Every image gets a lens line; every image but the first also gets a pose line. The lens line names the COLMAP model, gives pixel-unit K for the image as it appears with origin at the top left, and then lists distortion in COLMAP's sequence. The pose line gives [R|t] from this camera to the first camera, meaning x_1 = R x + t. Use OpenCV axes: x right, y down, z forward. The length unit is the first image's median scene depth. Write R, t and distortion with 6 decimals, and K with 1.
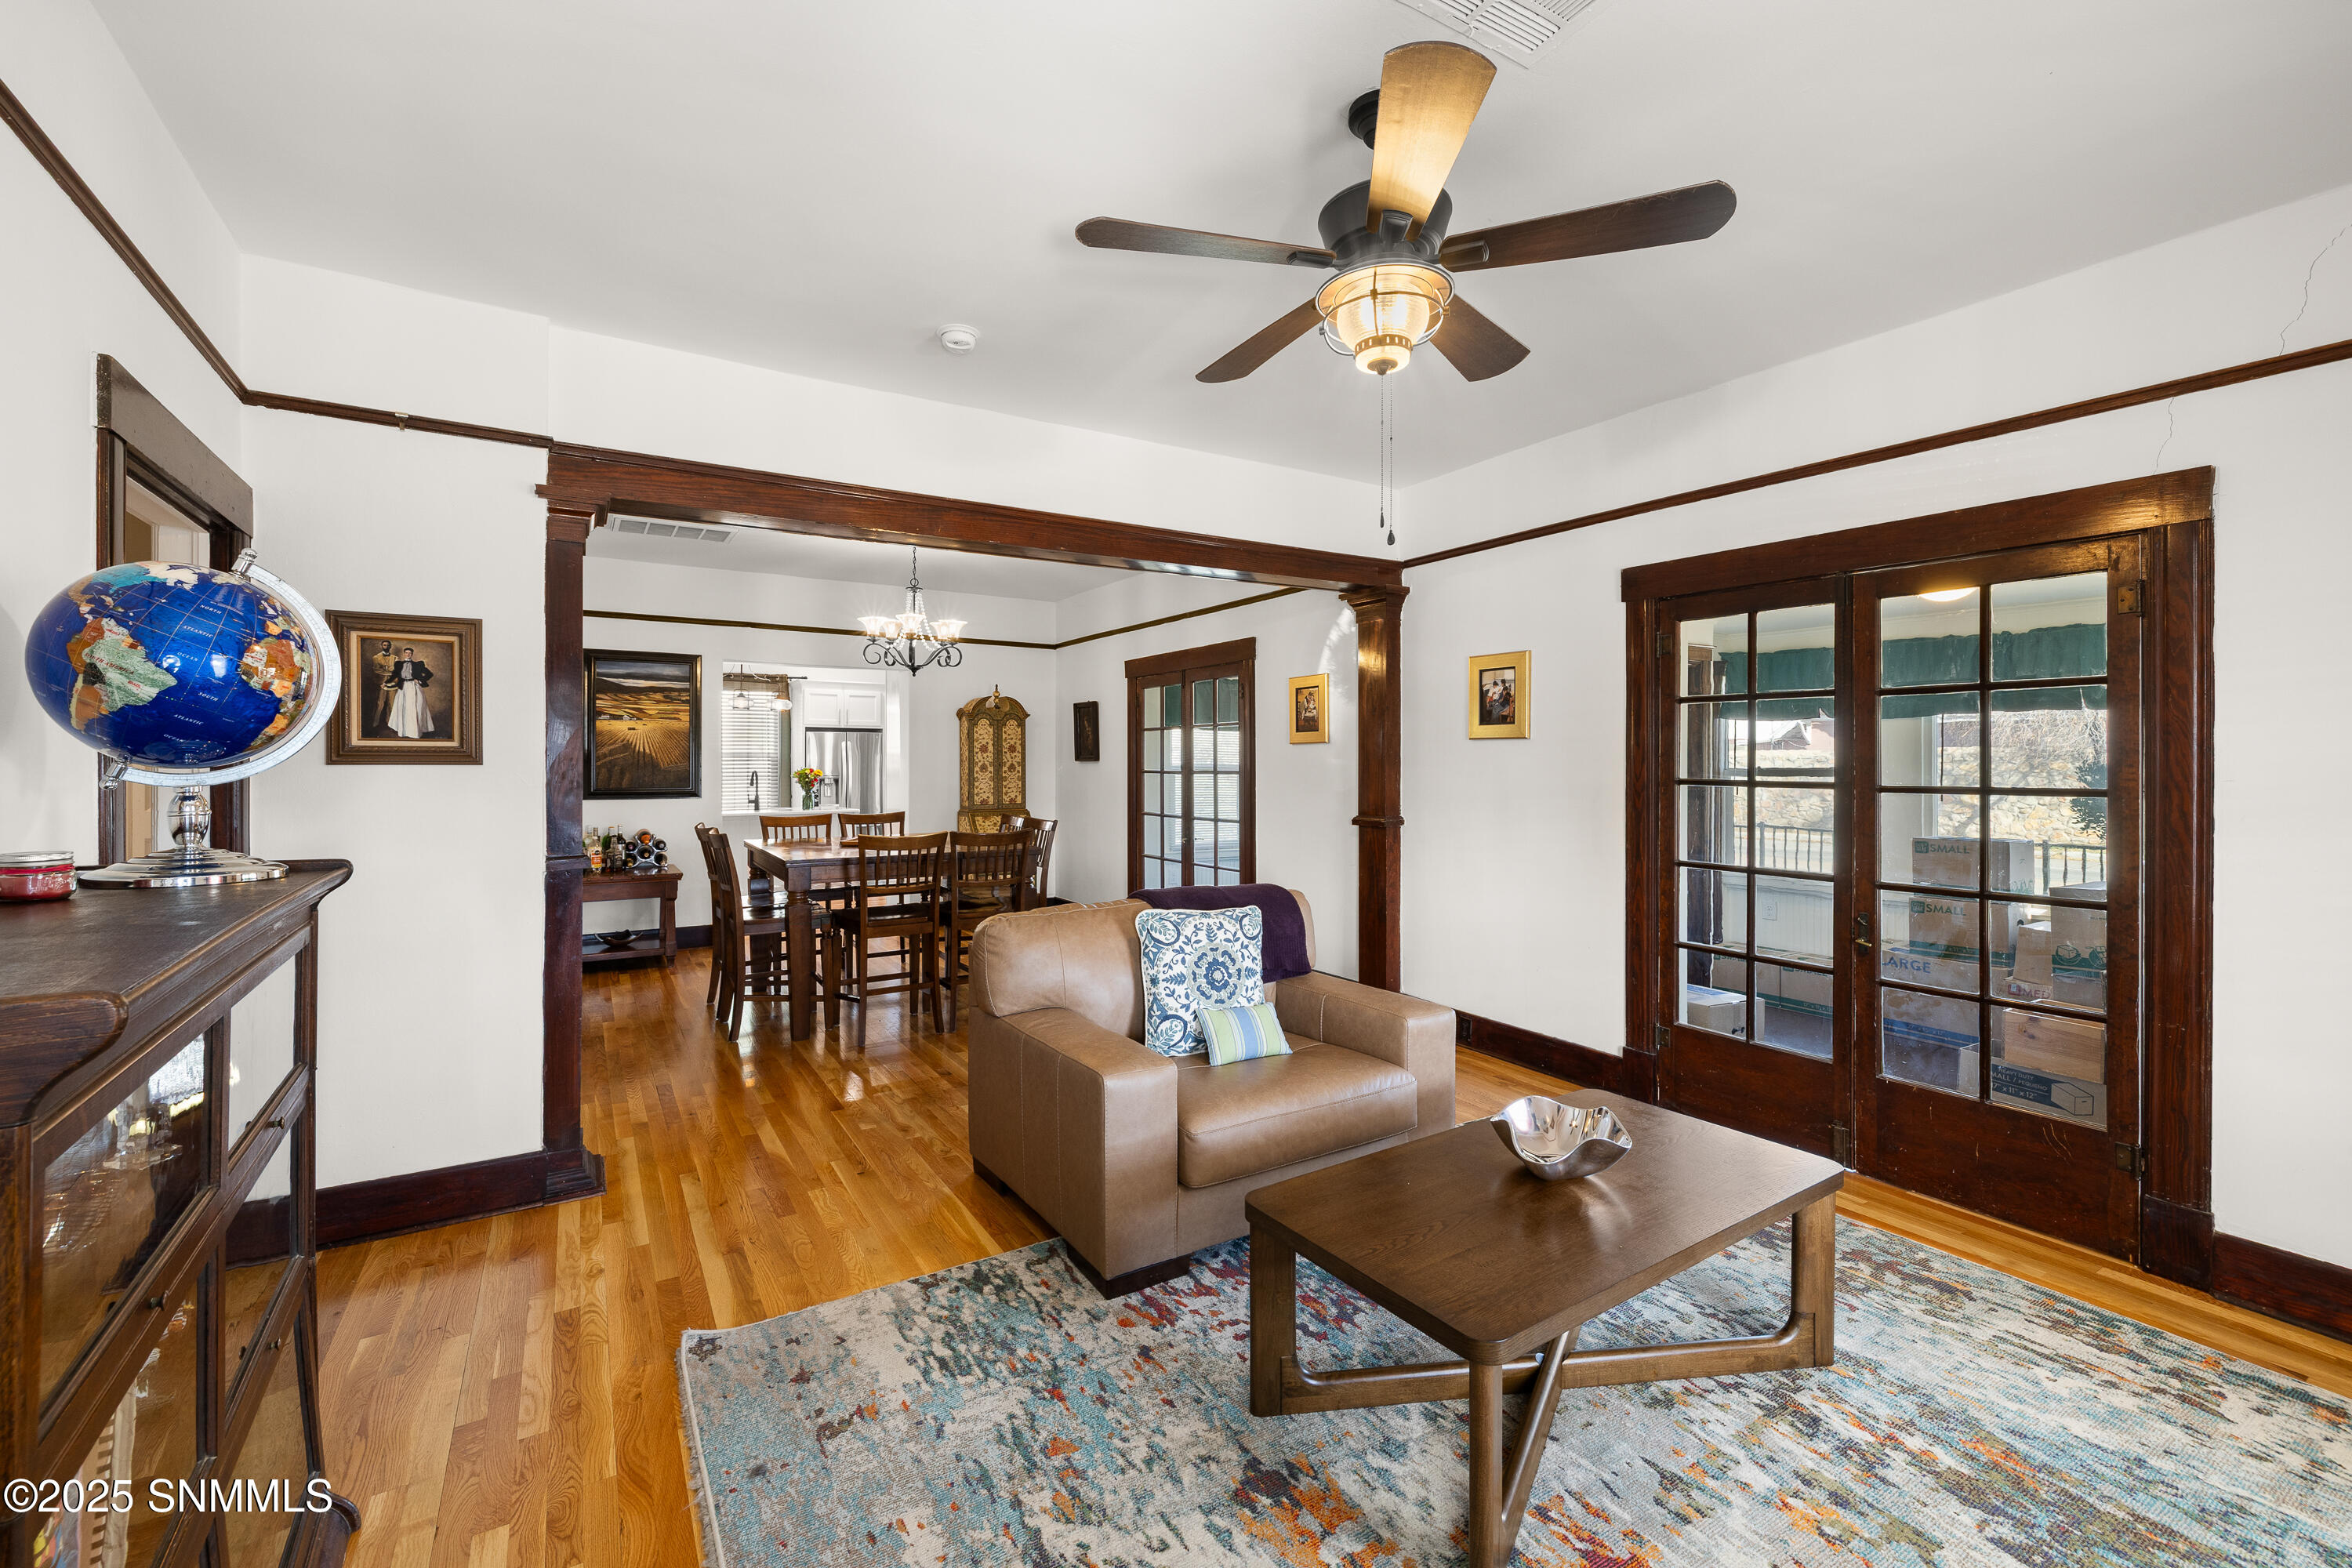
lens RADIAL K [[989.8, 0, 1178.2], [0, 989.8, 769.1], [0, 0, 1]] dist [-0.001080, 0.000035]
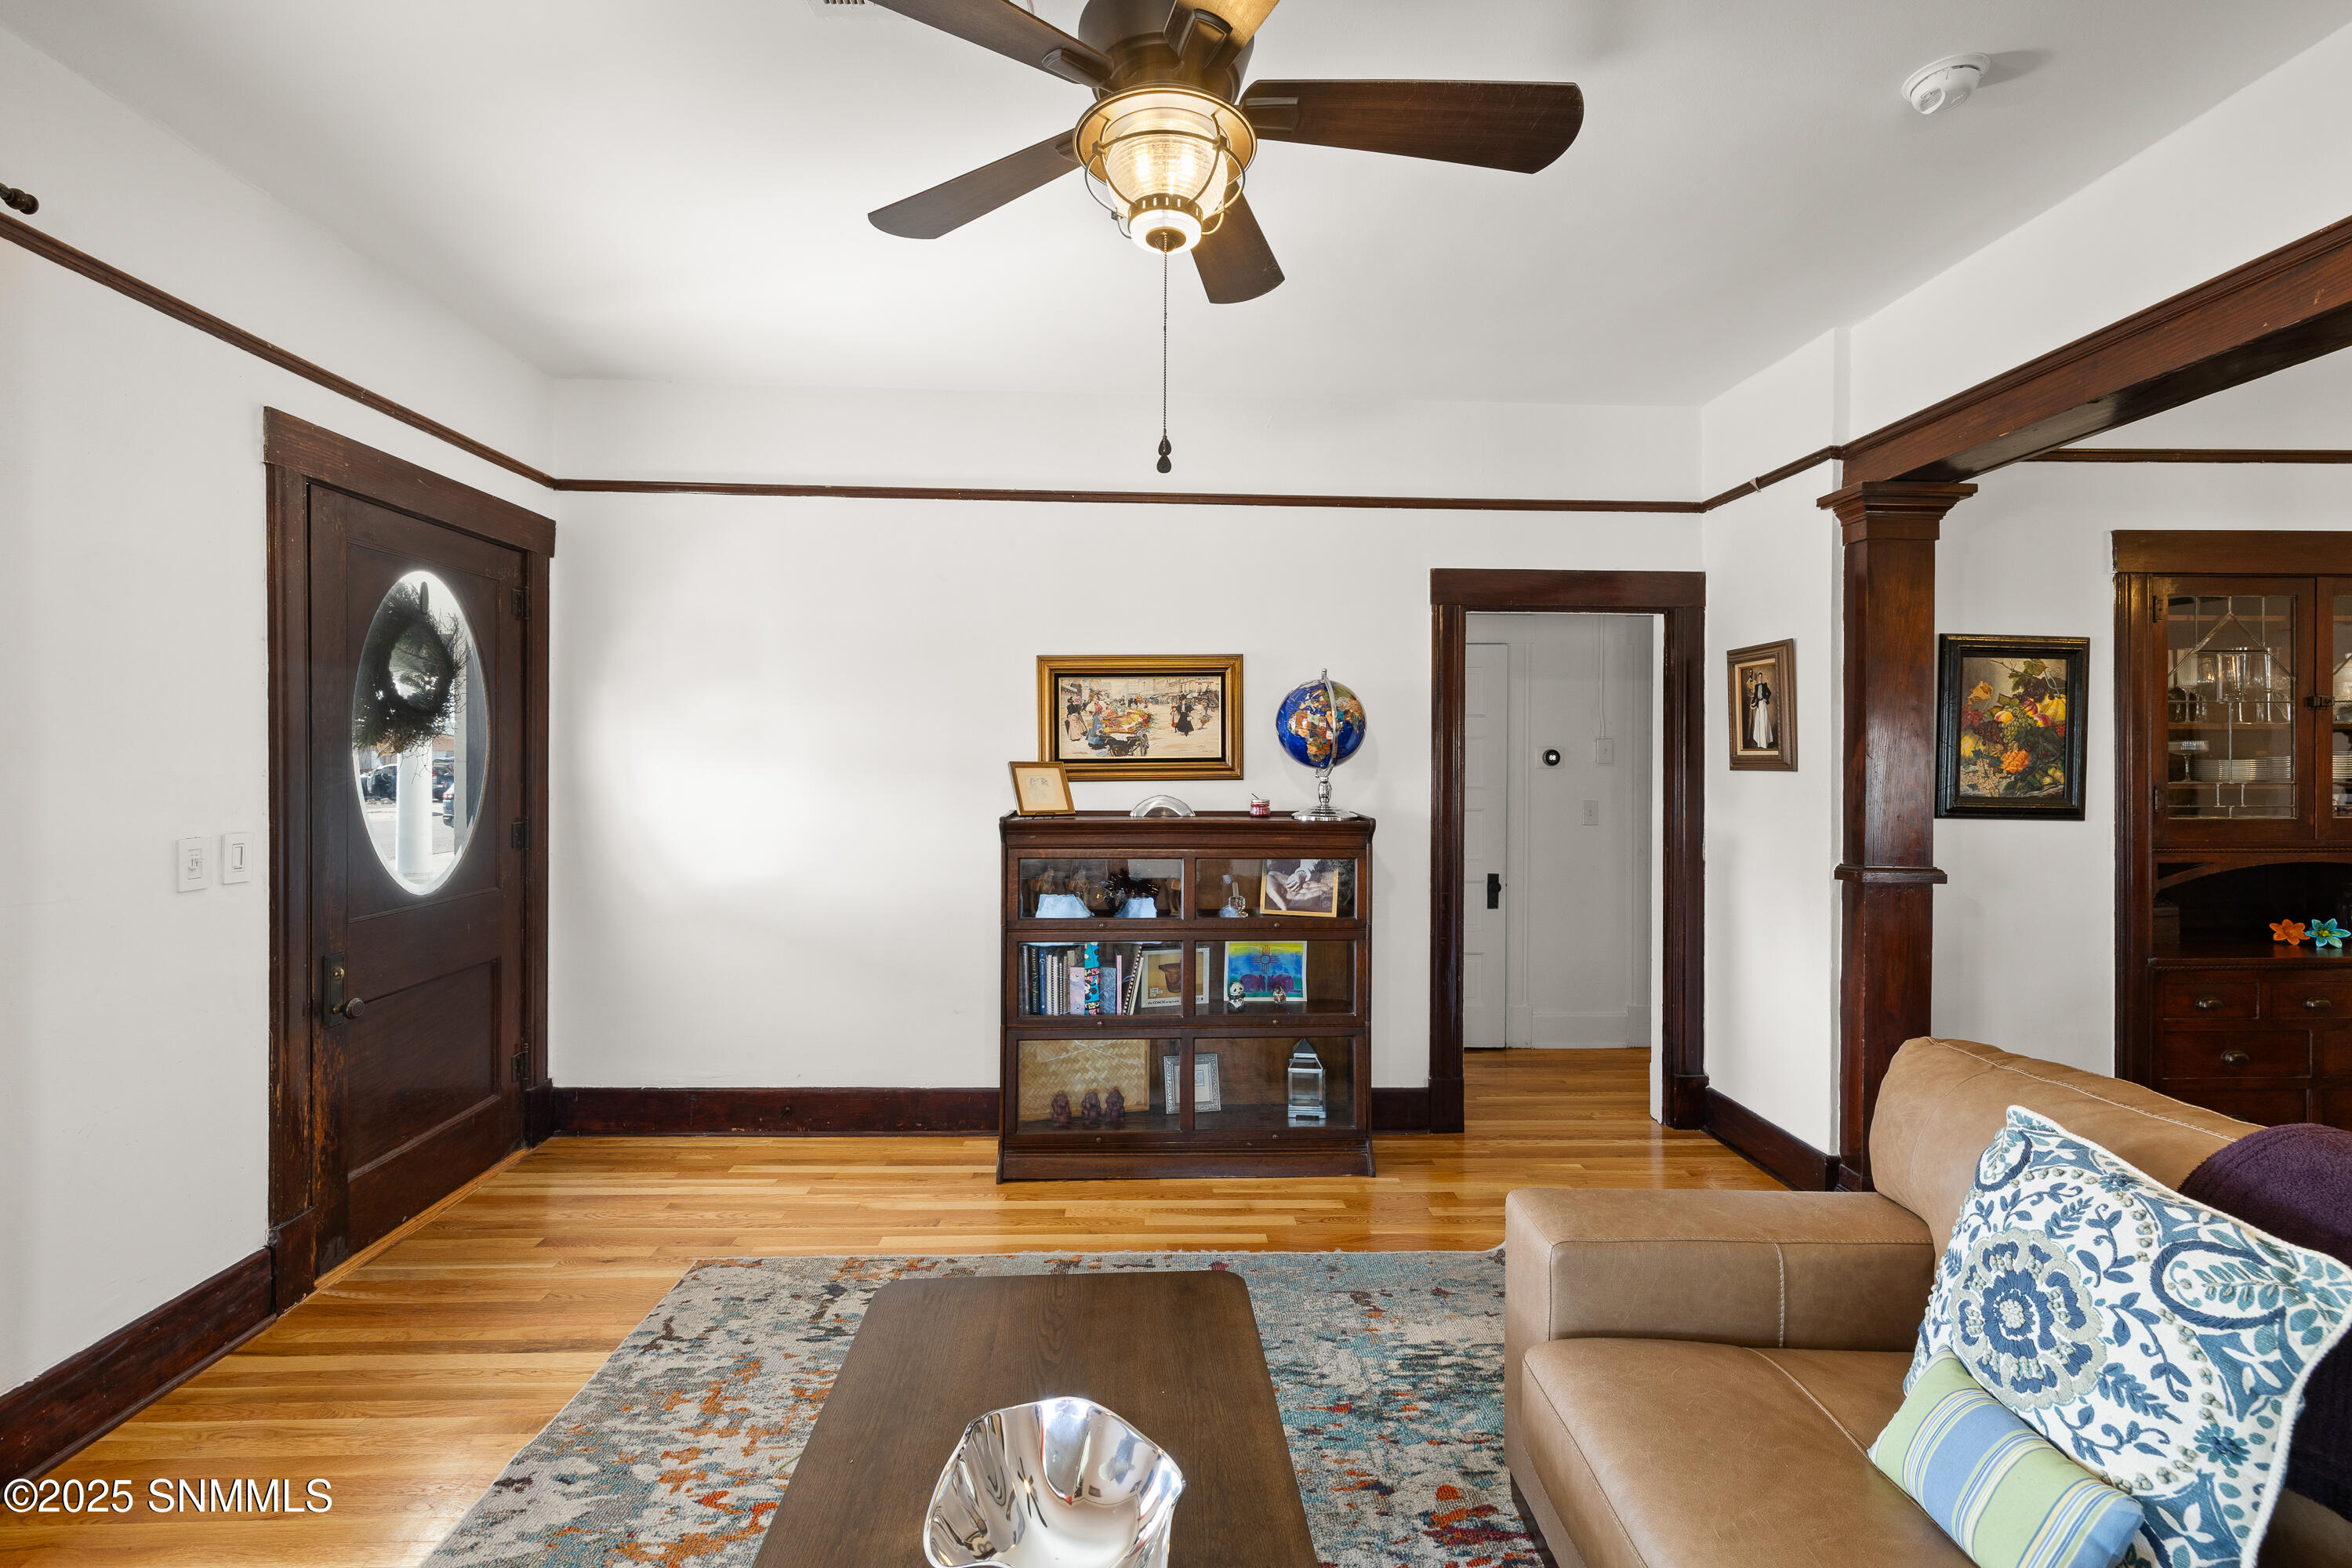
lens RADIAL K [[989.8, 0, 1173.5], [0, 989.8, 755.2], [0, 0, 1]] dist [-0.001080, 0.000035]
pose [[-0.502463, -0.009829, -0.864543, 0.656361], [-0.013205, 0.999906, -0.003694, -0.010446], [0.864498, 0.009560, -0.502546, 1.078166]]
